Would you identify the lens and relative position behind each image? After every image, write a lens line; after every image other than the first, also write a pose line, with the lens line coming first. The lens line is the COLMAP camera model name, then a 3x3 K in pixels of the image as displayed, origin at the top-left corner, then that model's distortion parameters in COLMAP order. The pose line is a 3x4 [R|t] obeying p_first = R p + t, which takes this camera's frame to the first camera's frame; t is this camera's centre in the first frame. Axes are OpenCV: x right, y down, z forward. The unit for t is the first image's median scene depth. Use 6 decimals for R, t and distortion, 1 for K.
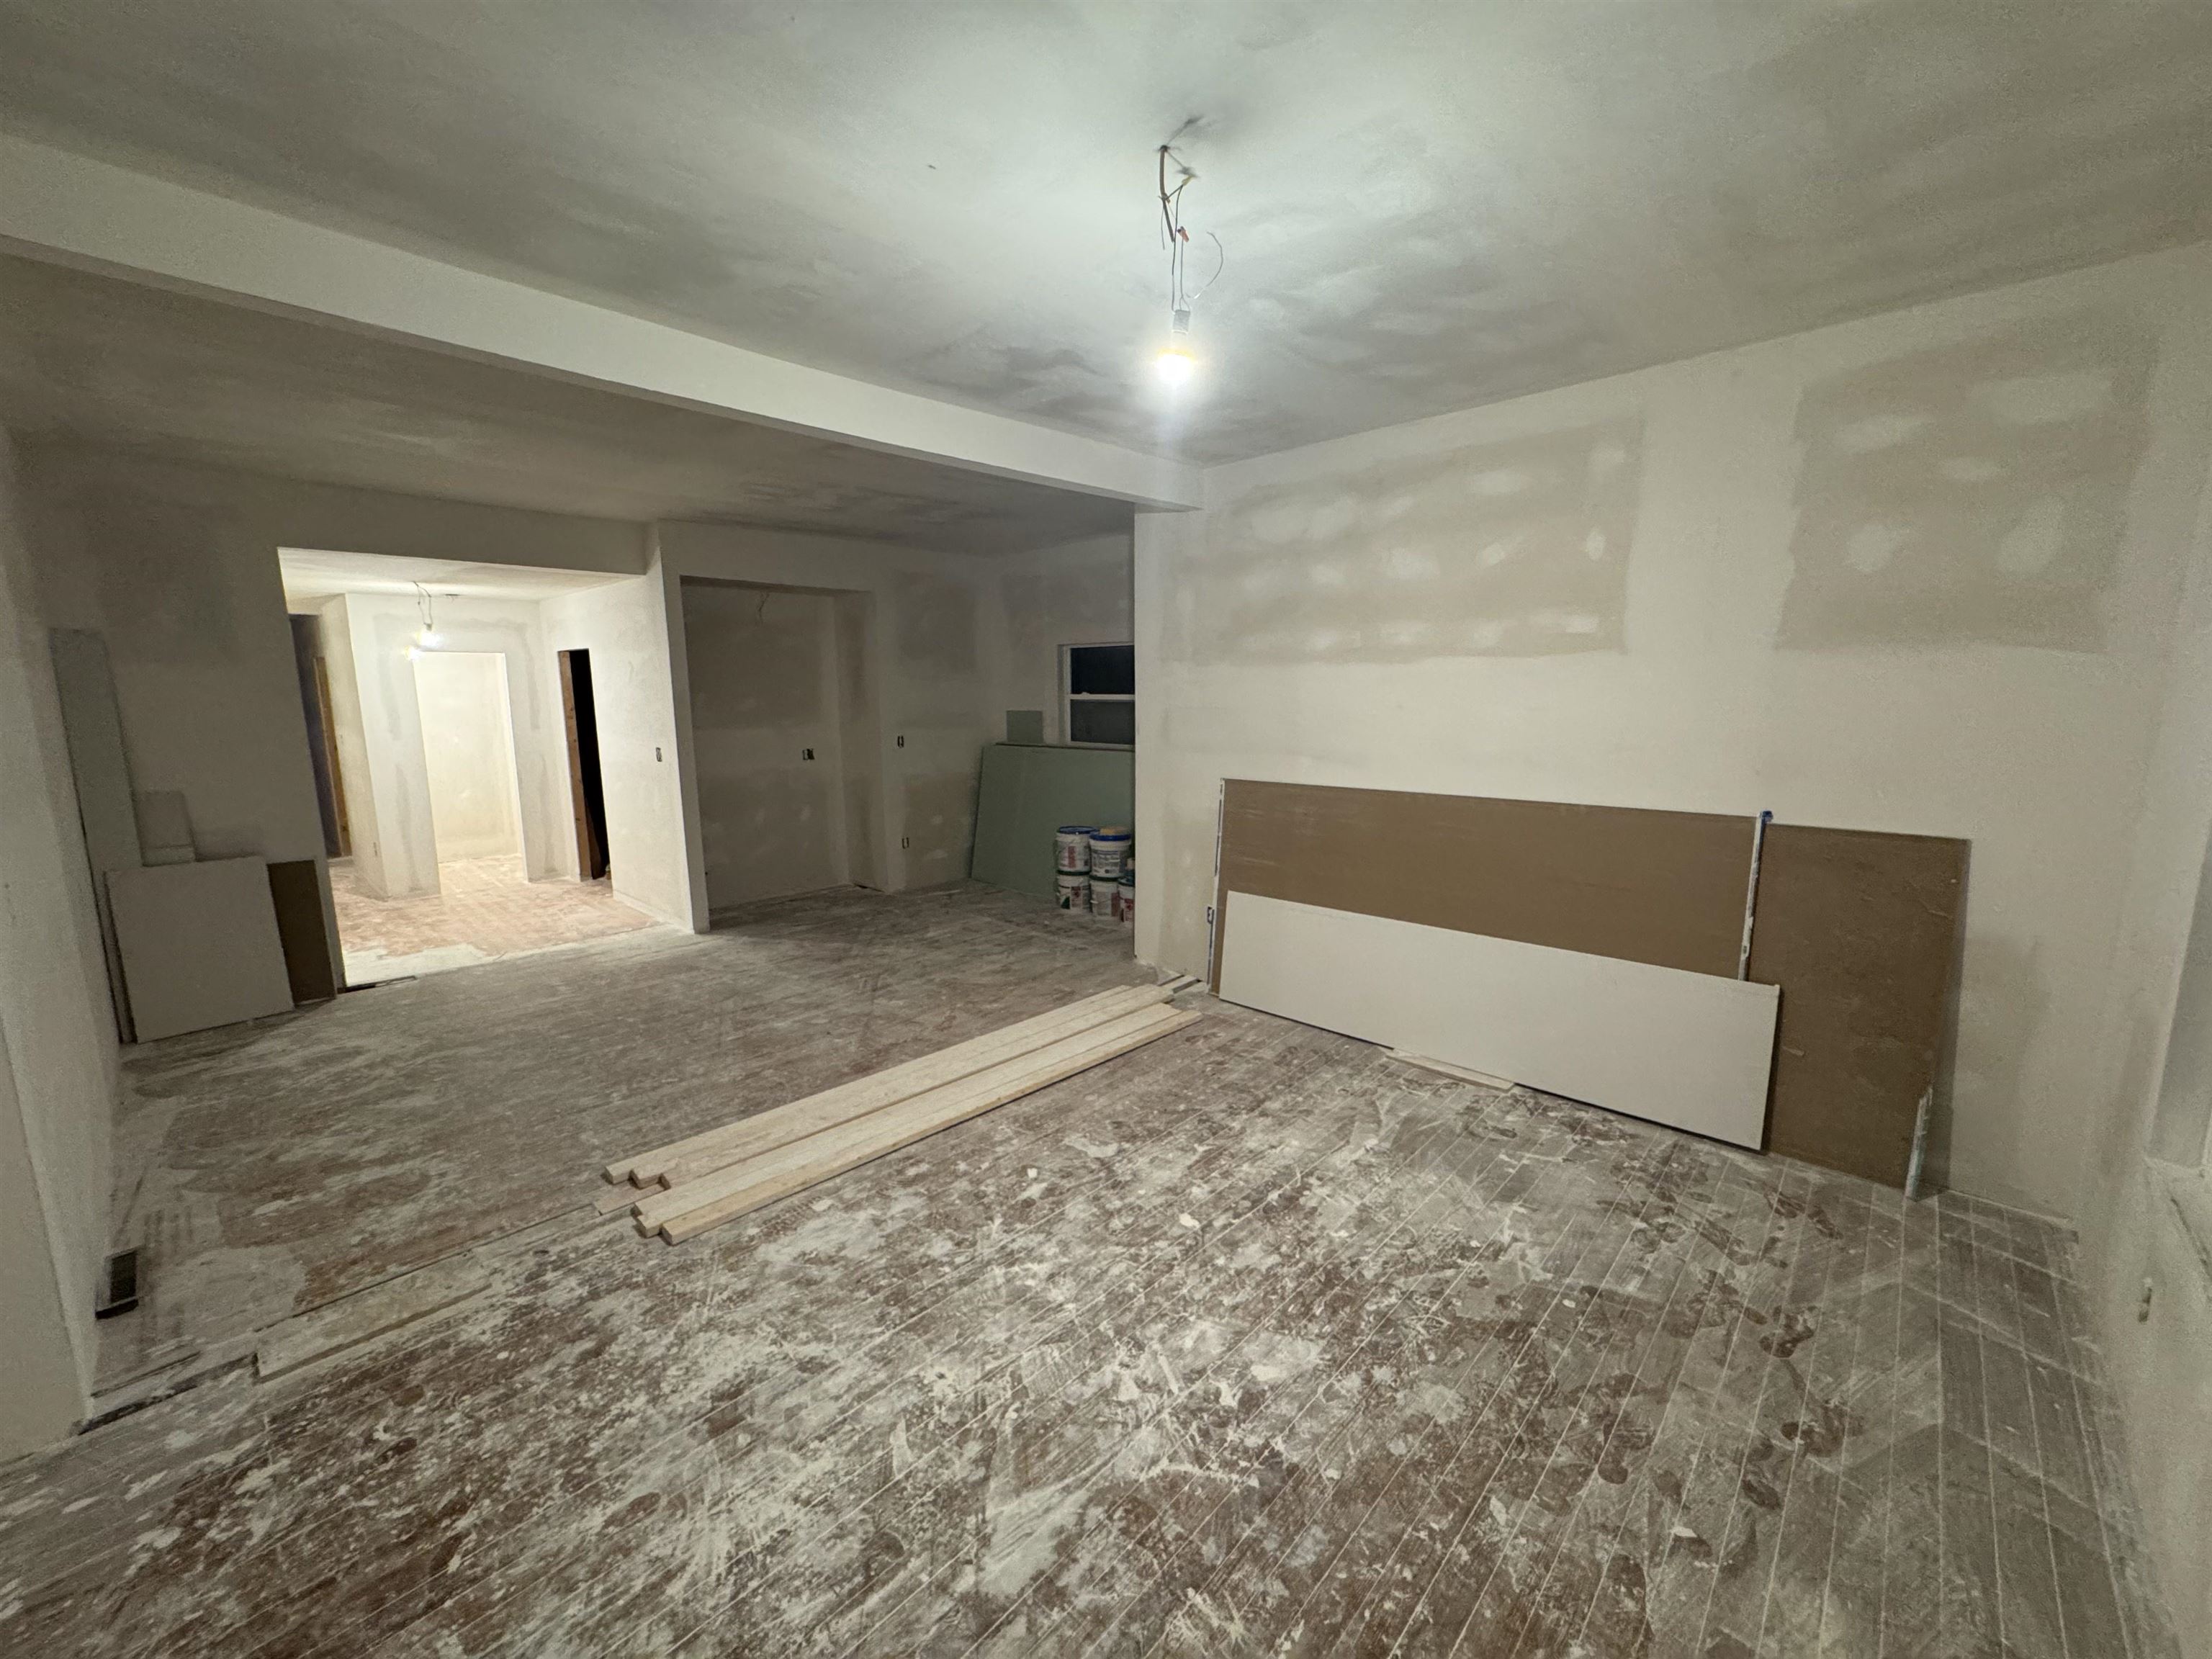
lens RADIAL K [[877.7, 0, 1103.4], [0, 877.7, 822.1], [0, 0, 1]] dist [-0.002937, 0.000581]
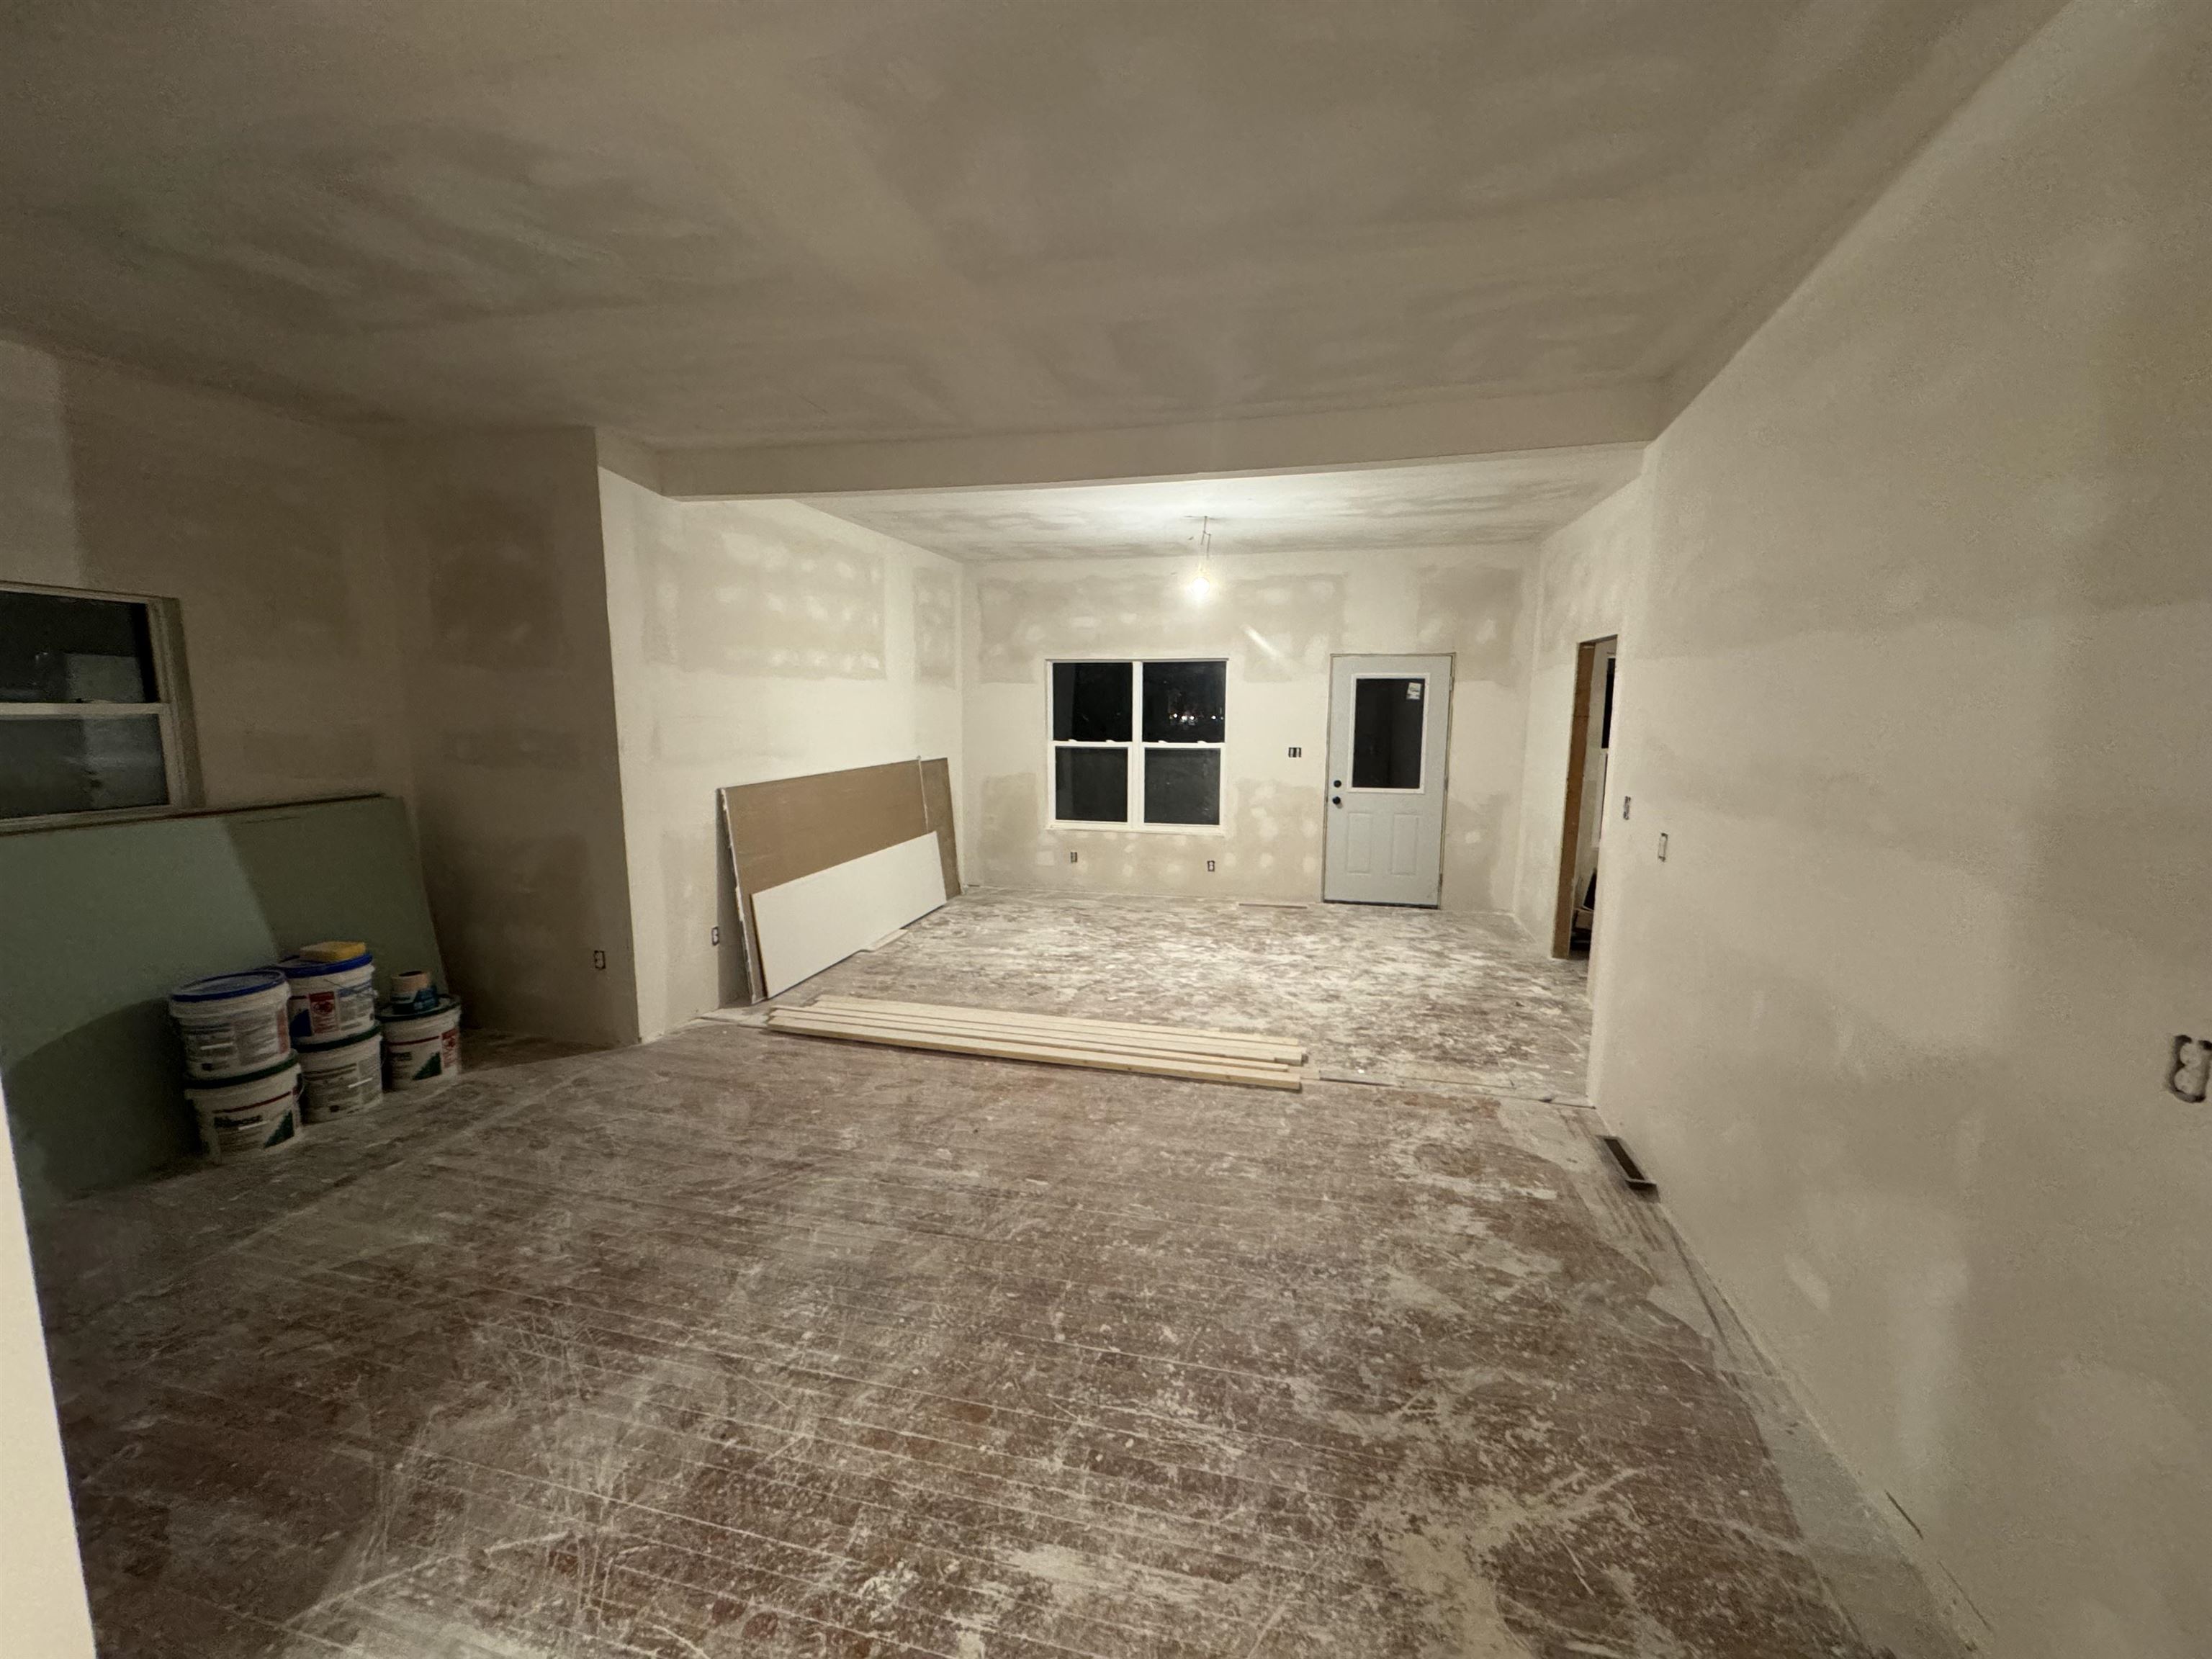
lens RADIAL K [[877.7, 0, 1103.4], [0, 877.7, 822.1], [0, 0, 1]] dist [-0.002937, 0.000581]
pose [[-0.494696, -0.112015, 0.861817, -1.450125], [0.130305, 0.970888, 0.200989, -0.242903], [-0.859242, 0.211728, -0.465698, 1.730305]]
